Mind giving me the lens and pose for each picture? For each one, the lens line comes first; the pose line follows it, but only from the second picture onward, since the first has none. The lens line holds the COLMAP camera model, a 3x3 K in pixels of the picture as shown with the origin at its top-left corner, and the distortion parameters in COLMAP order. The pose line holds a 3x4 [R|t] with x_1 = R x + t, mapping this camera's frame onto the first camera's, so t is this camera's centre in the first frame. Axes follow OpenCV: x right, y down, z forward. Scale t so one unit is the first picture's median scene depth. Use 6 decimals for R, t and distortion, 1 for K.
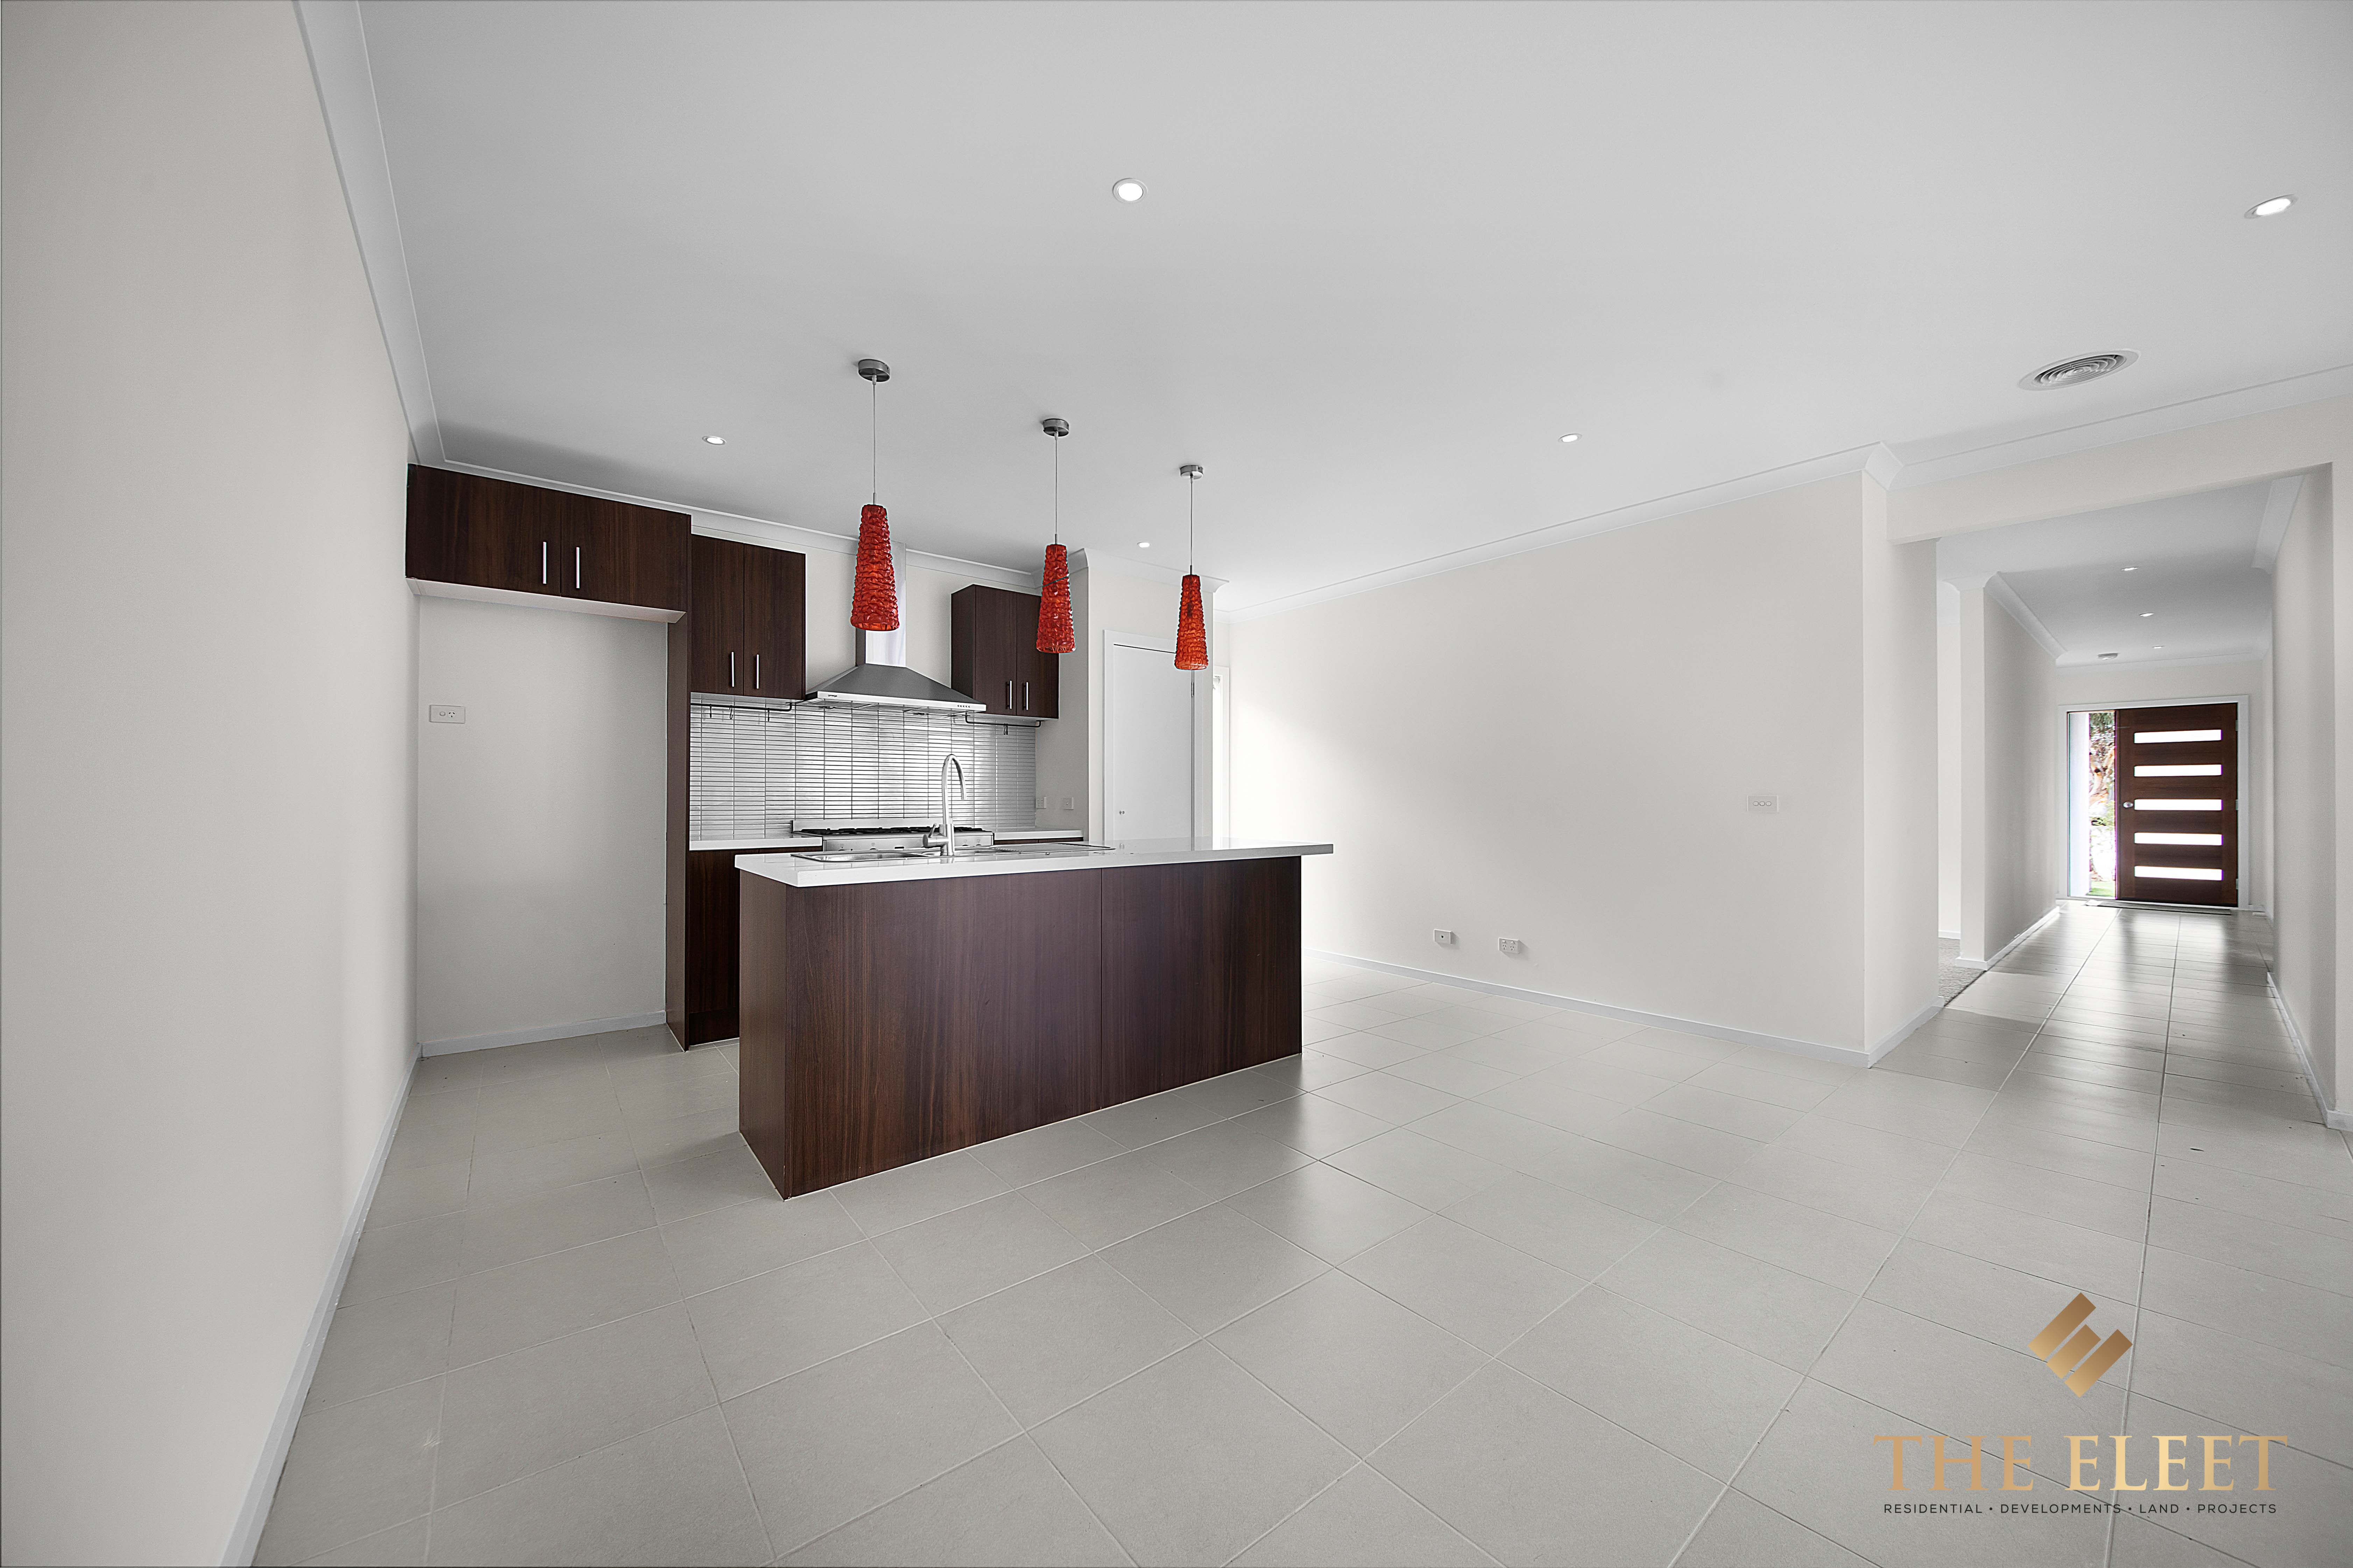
lens RADIAL K [[830.4, 0, 1172.7], [0, 830.4, 797.4], [0, 0, 1]] dist [0.016412, -0.014139]
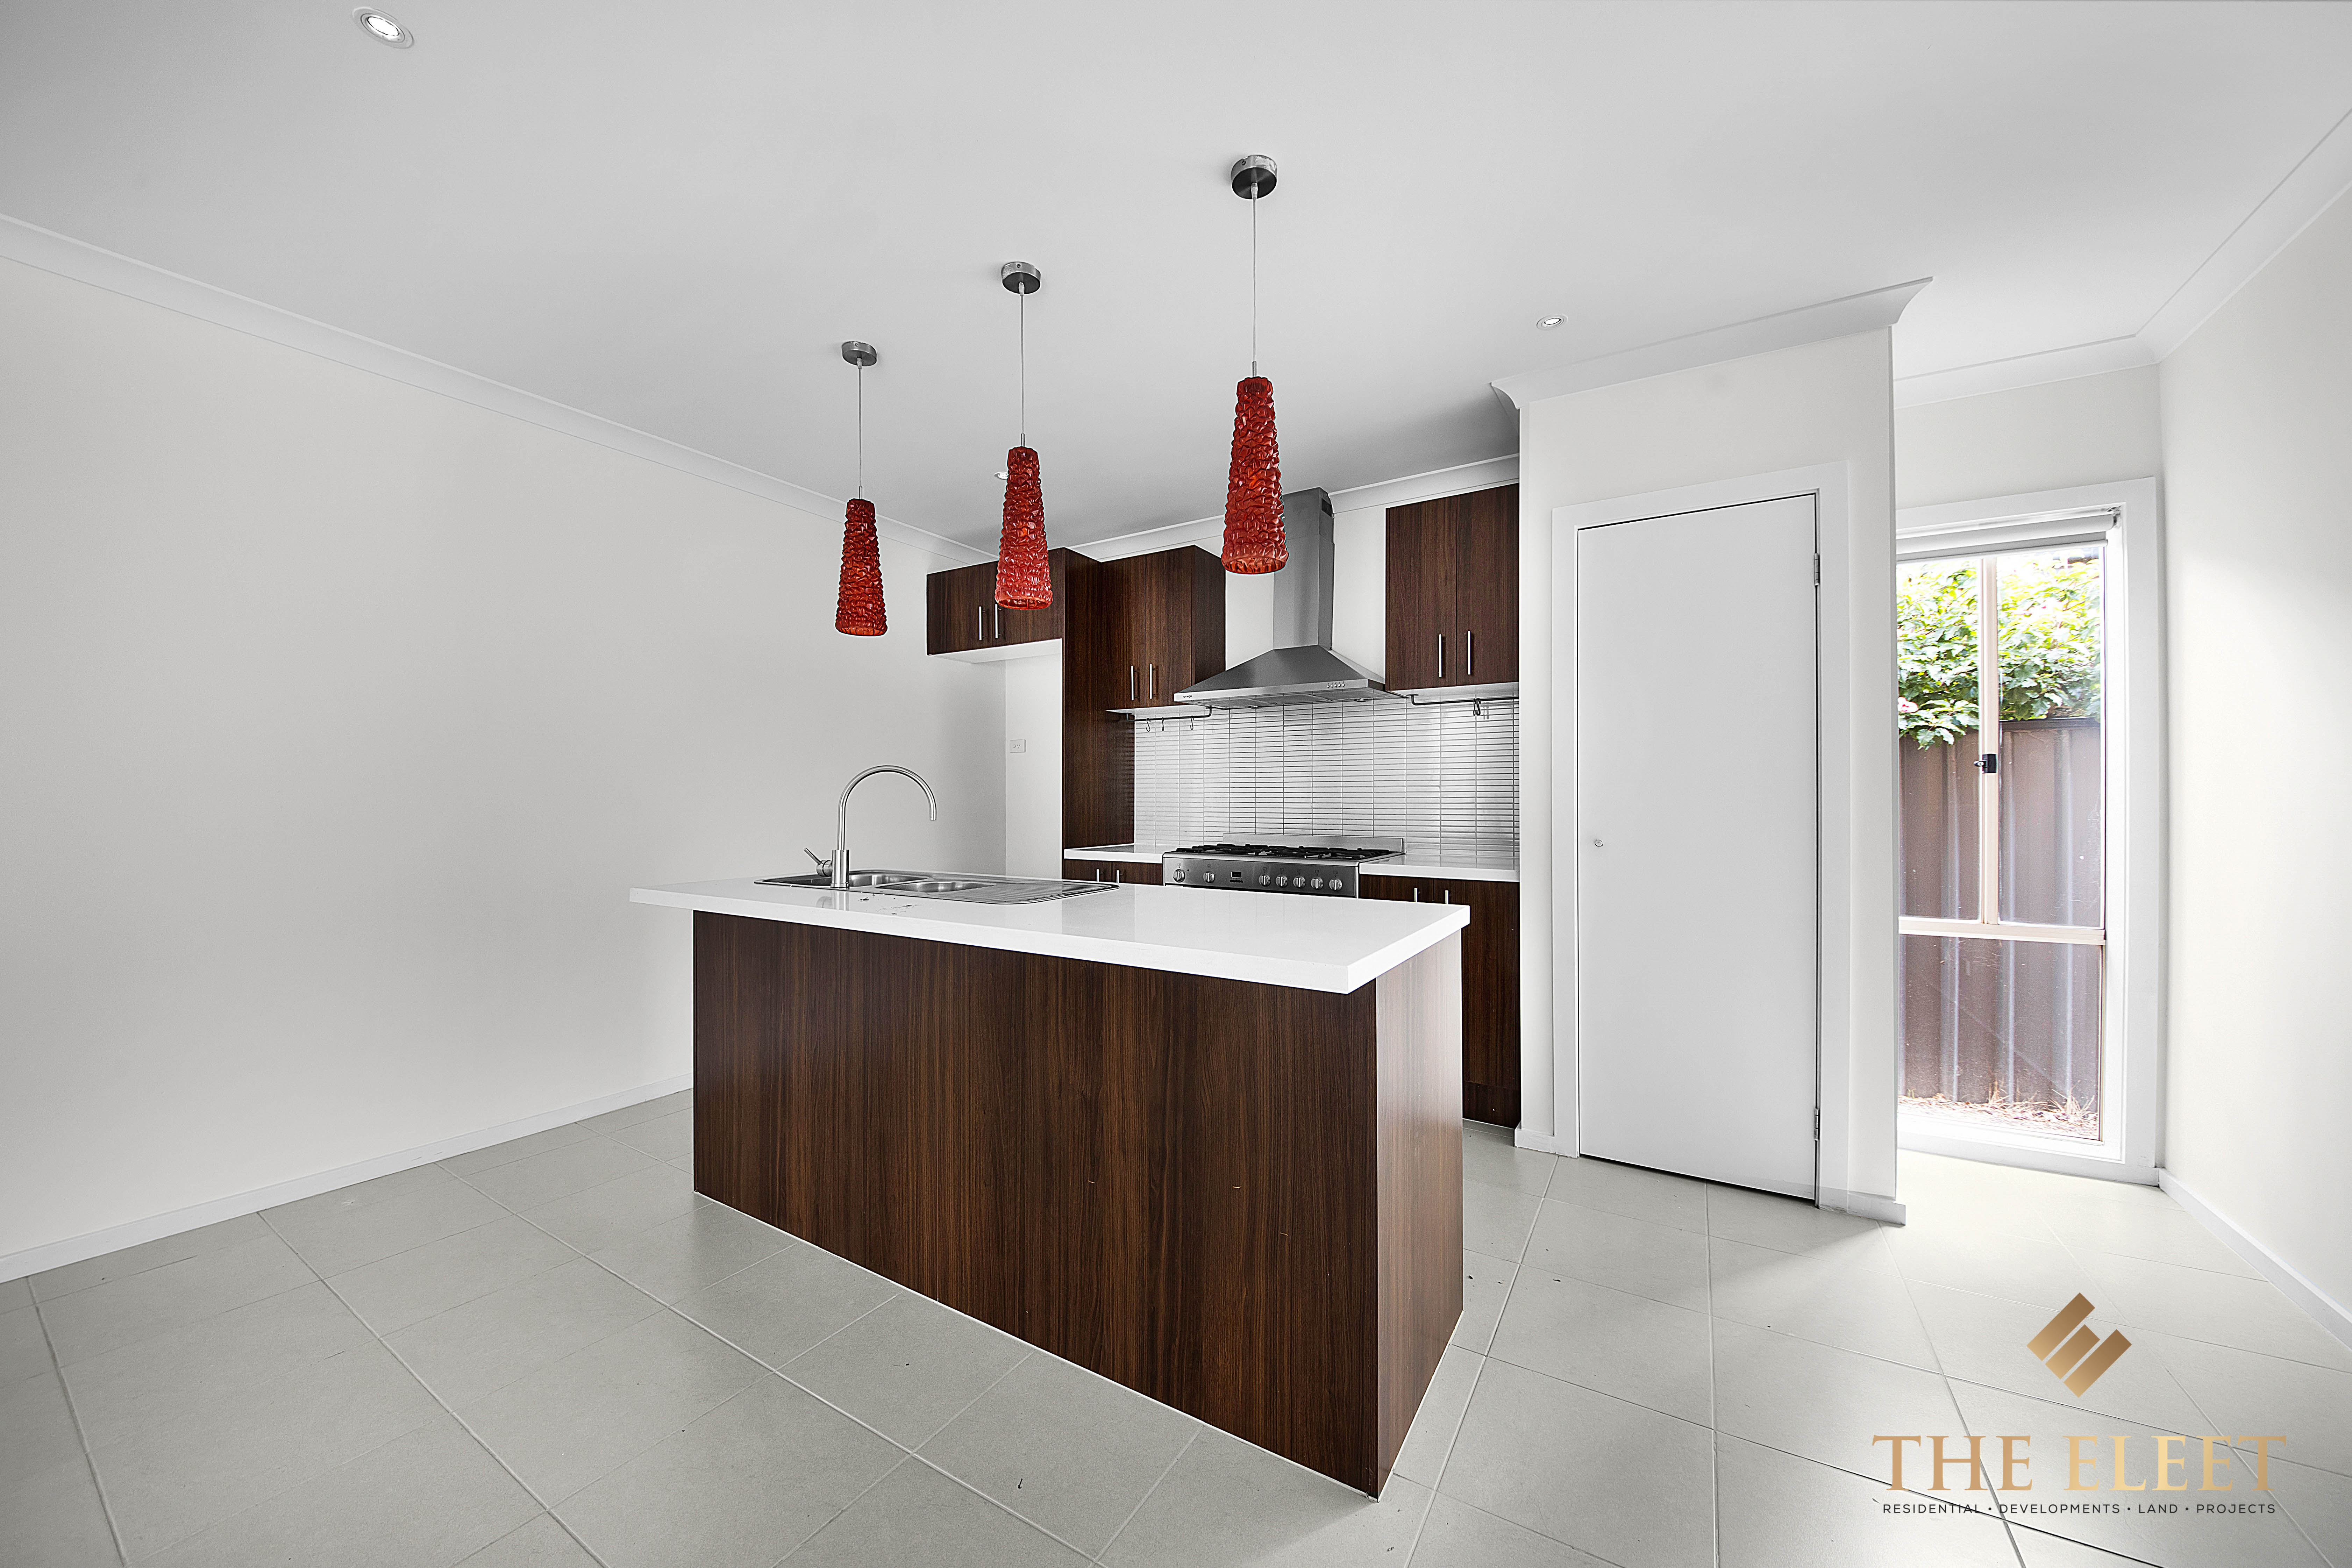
lens RADIAL K [[830.0, 0, 1172.2], [0, 830.0, 797.4], [0, 0, 1]] dist [0.016412, -0.014139]
pose [[0.331339, -0.001928, -0.943510, 0.503137], [0.003562, 0.999993, -0.000792, -0.015791], [0.943505, -0.003099, 0.331344, 0.815472]]
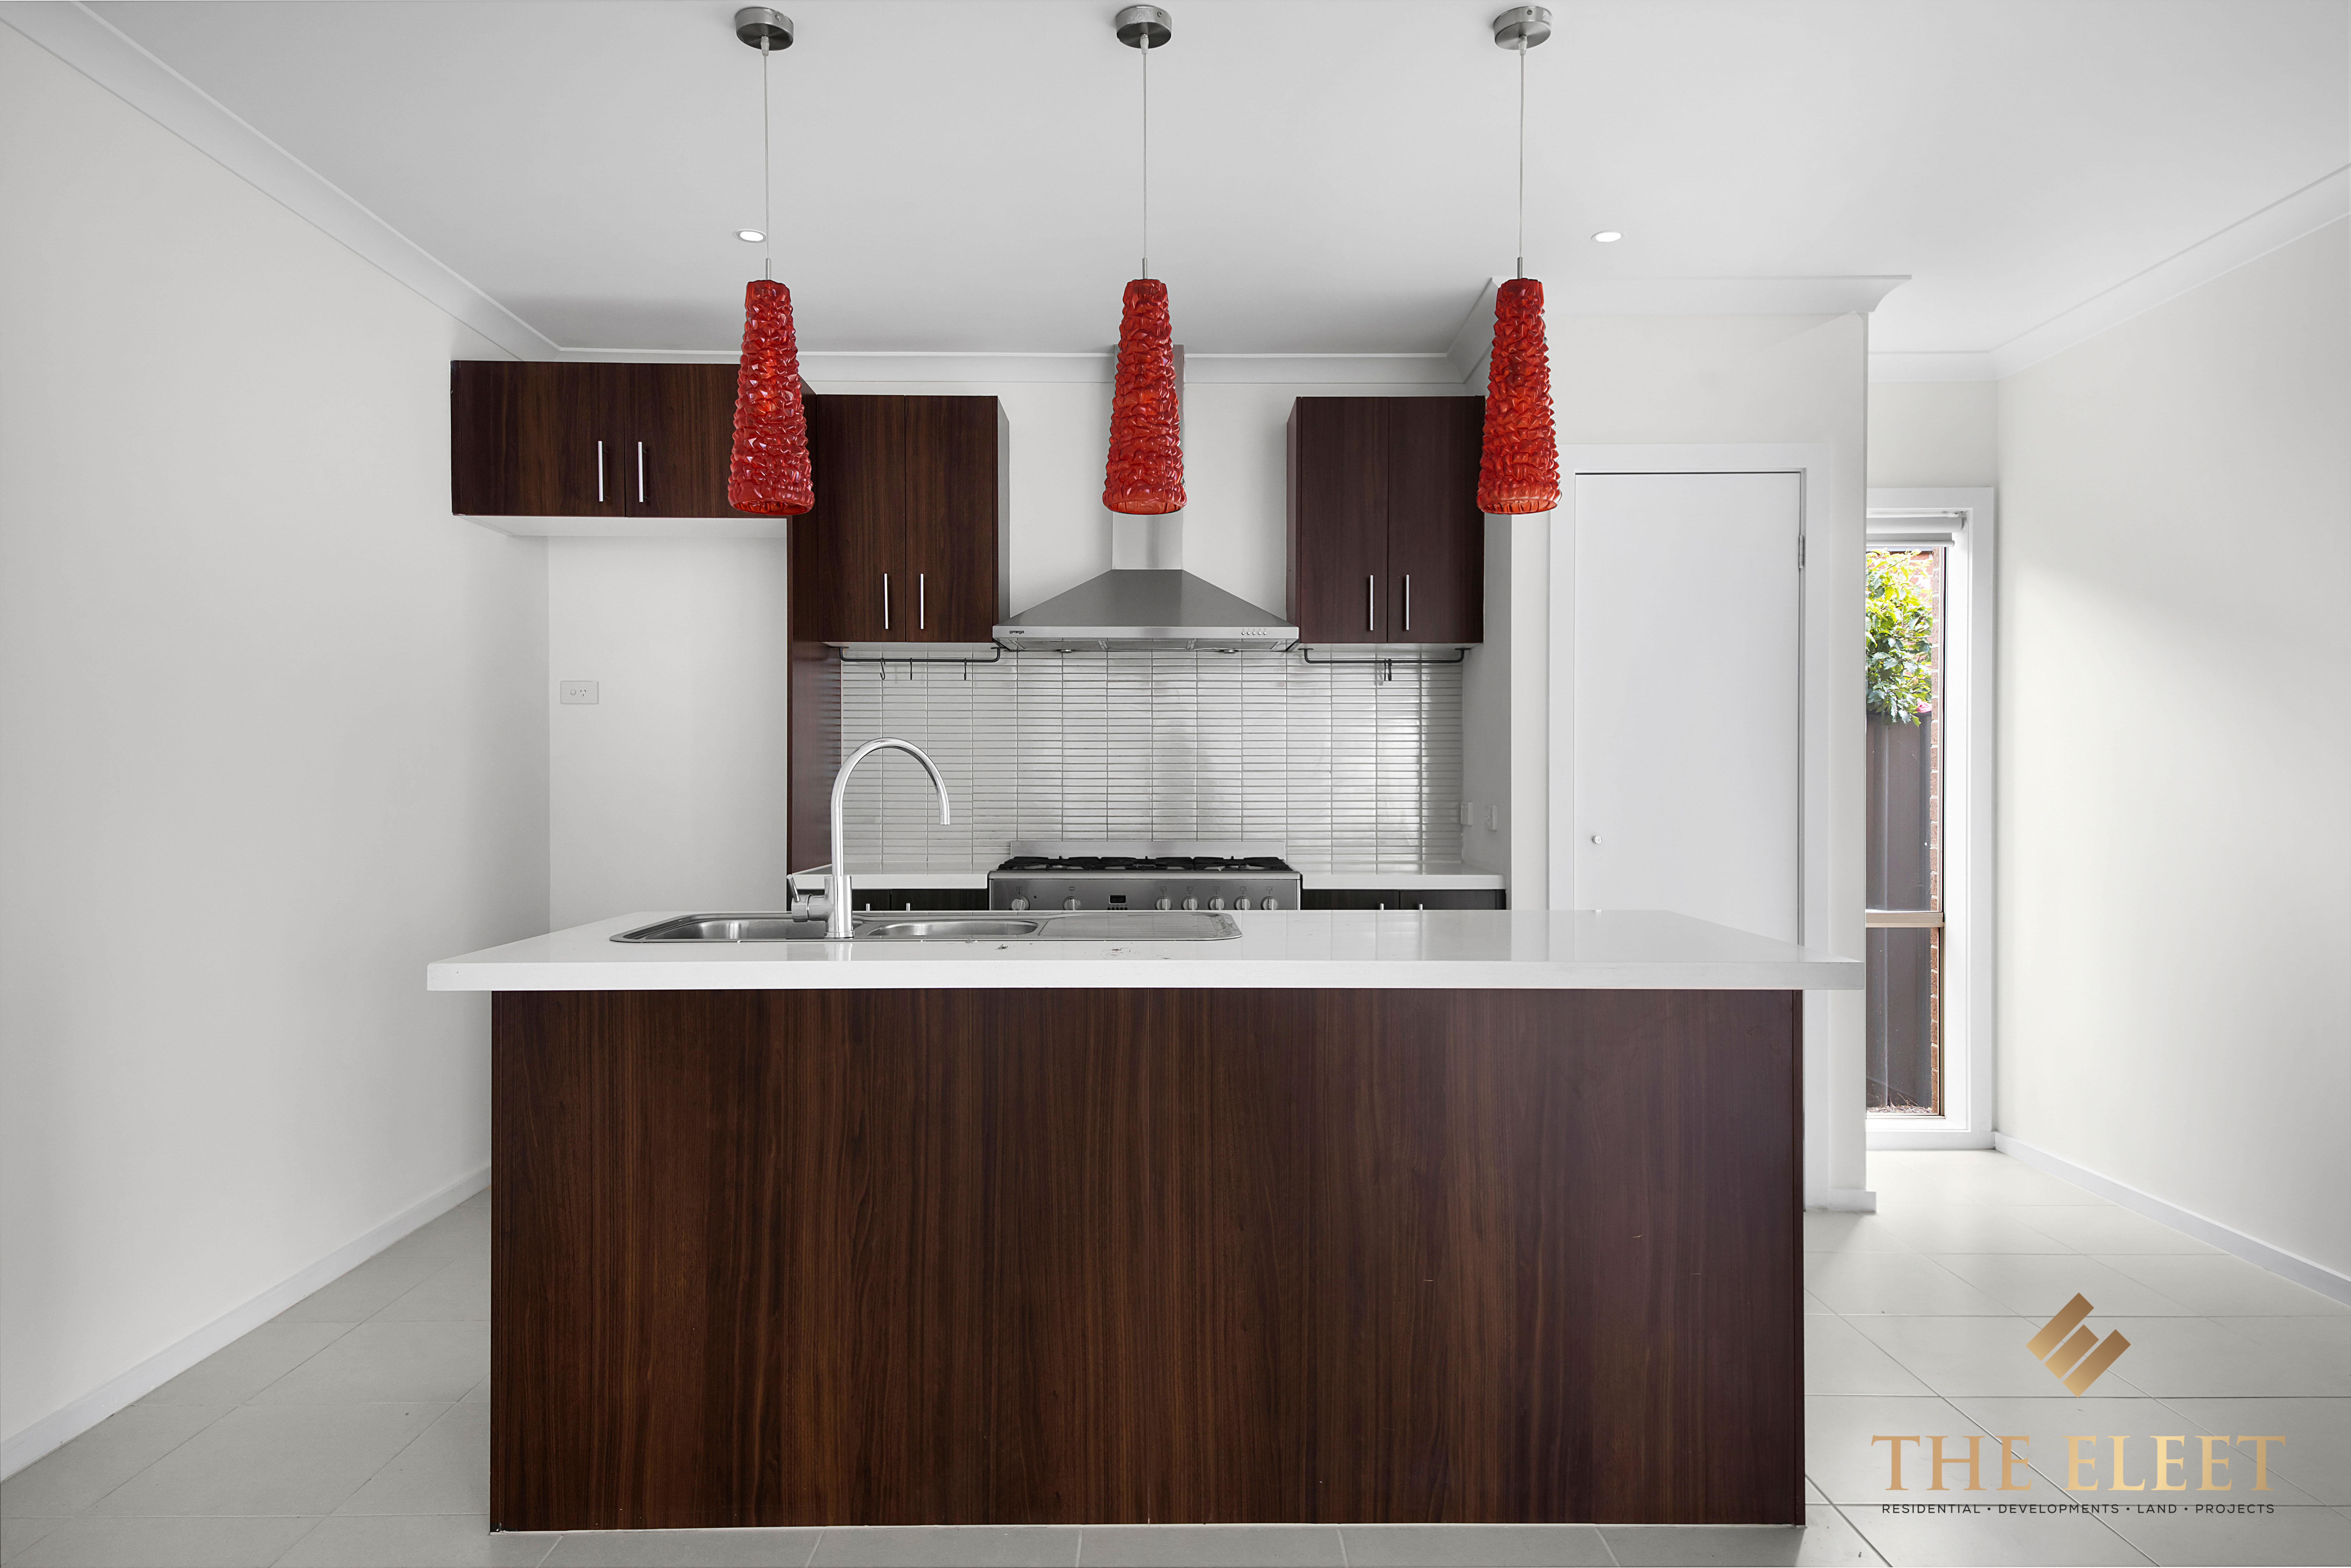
lens RADIAL K [[1398.0, 0, 1164.1], [0, 1398.0, 793.5], [0, 0, 1]] dist [0.043598, -0.000193]
pose [[0.783056, 0.005005, -0.621931, 0.333940], [0.001929, 0.999943, 0.010477, -0.022602], [0.621948, -0.009404, 0.783002, 0.350308]]
